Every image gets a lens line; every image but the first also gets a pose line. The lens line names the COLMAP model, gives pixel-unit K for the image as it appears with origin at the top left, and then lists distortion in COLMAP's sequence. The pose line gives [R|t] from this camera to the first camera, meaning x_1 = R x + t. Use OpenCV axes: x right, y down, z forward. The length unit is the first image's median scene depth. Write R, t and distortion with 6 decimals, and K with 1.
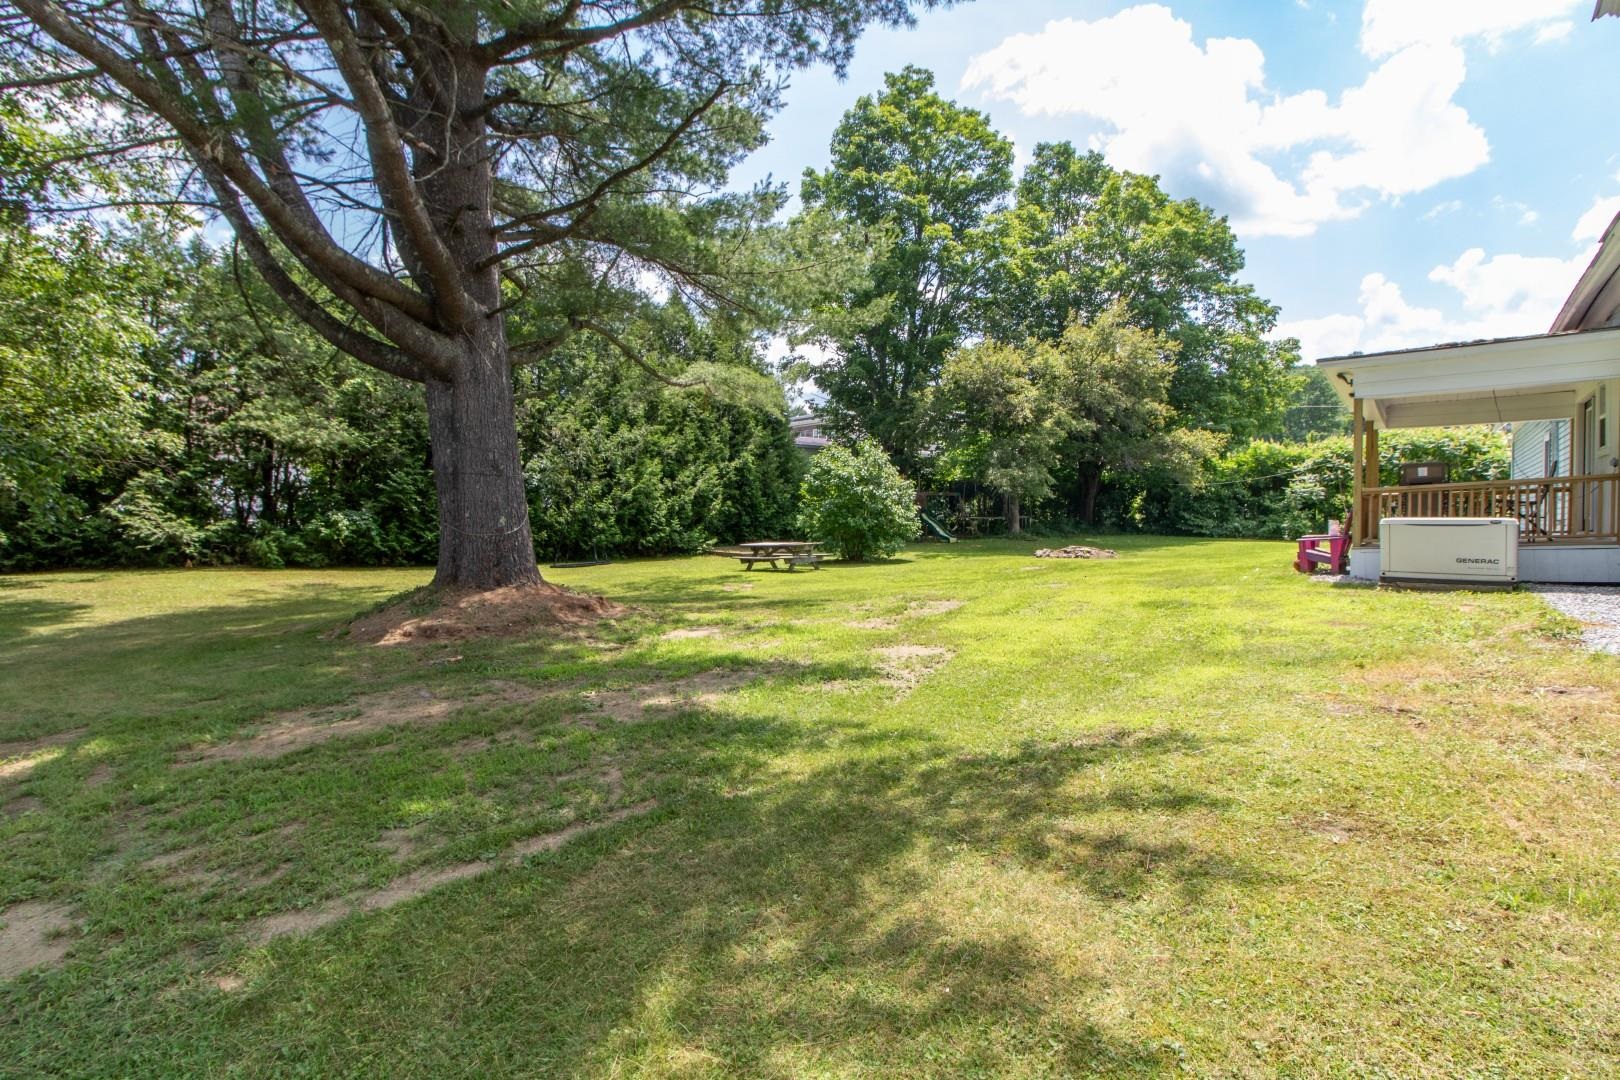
lens RADIAL K [[749.4, 0, 806.8], [0, 749.4, 533.9], [0, 0, 1]] dist [0.005833, 0.000487]
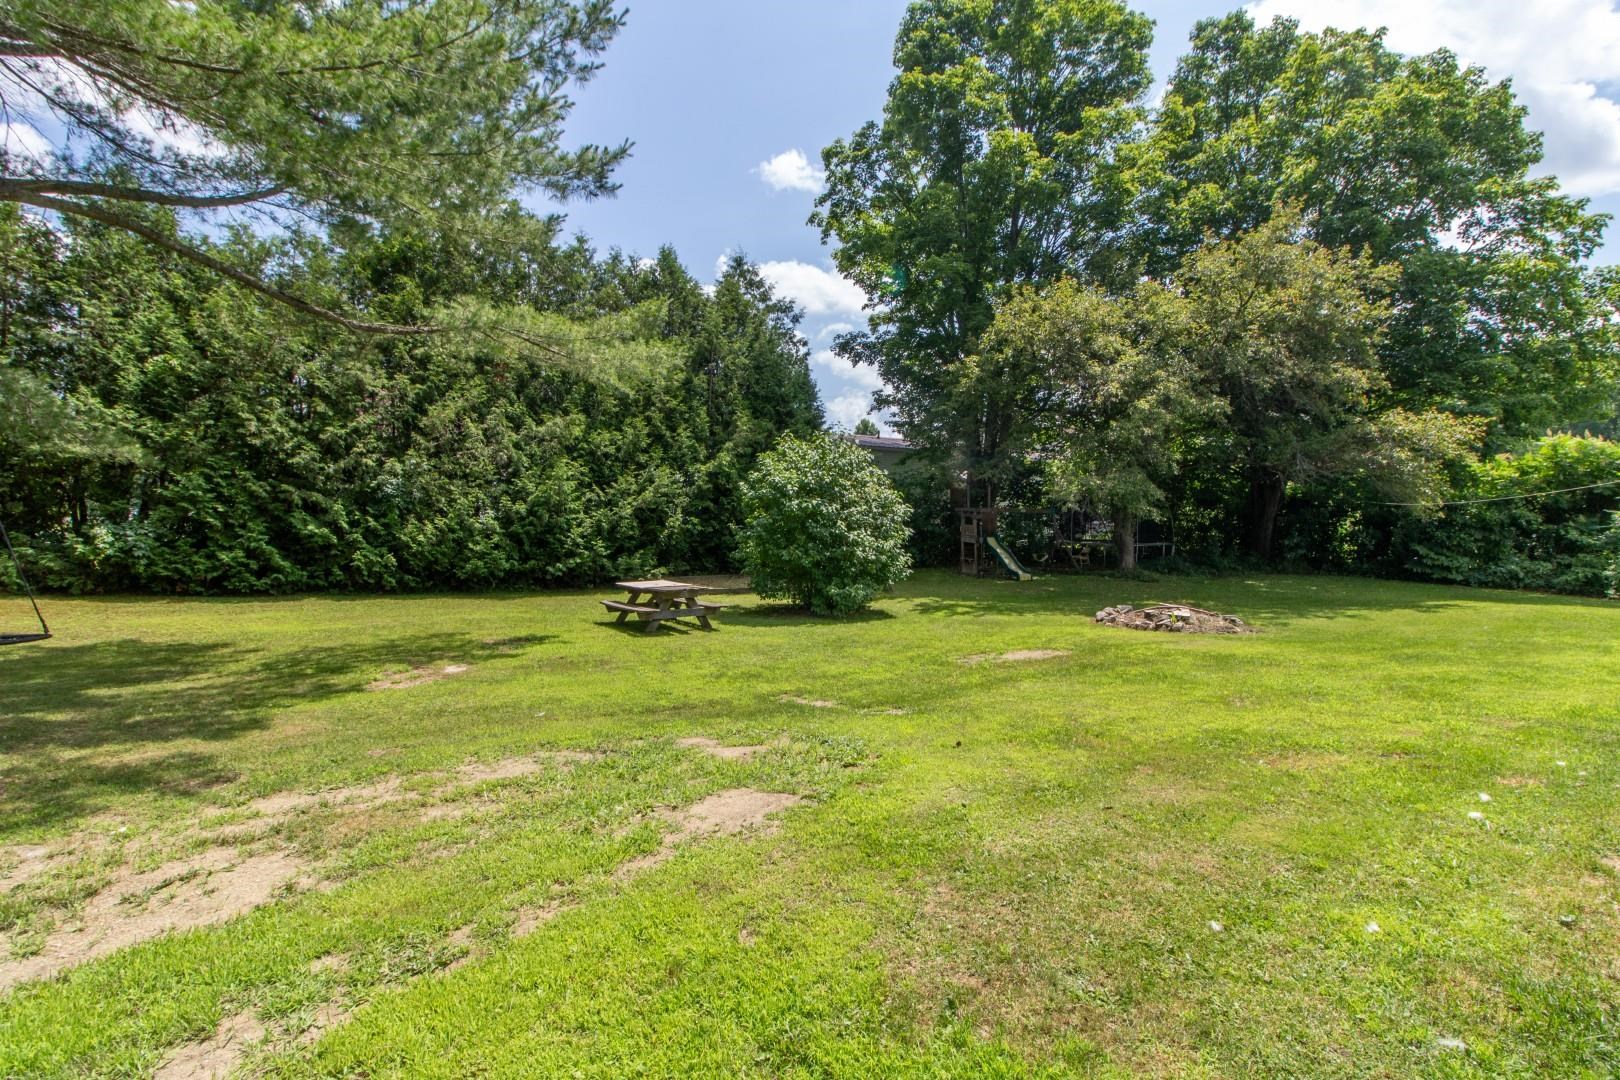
lens RADIAL K [[749.4, 0, 813.1], [0, 749.4, 539.6], [0, 0, 1]] dist [0.005833, 0.000487]
pose [[0.969130, 0.026064, -0.245170, 0.188616], [-0.027350, 0.999624, -0.001839, -0.021910], [0.245030, 0.008488, 0.969478, 0.293000]]
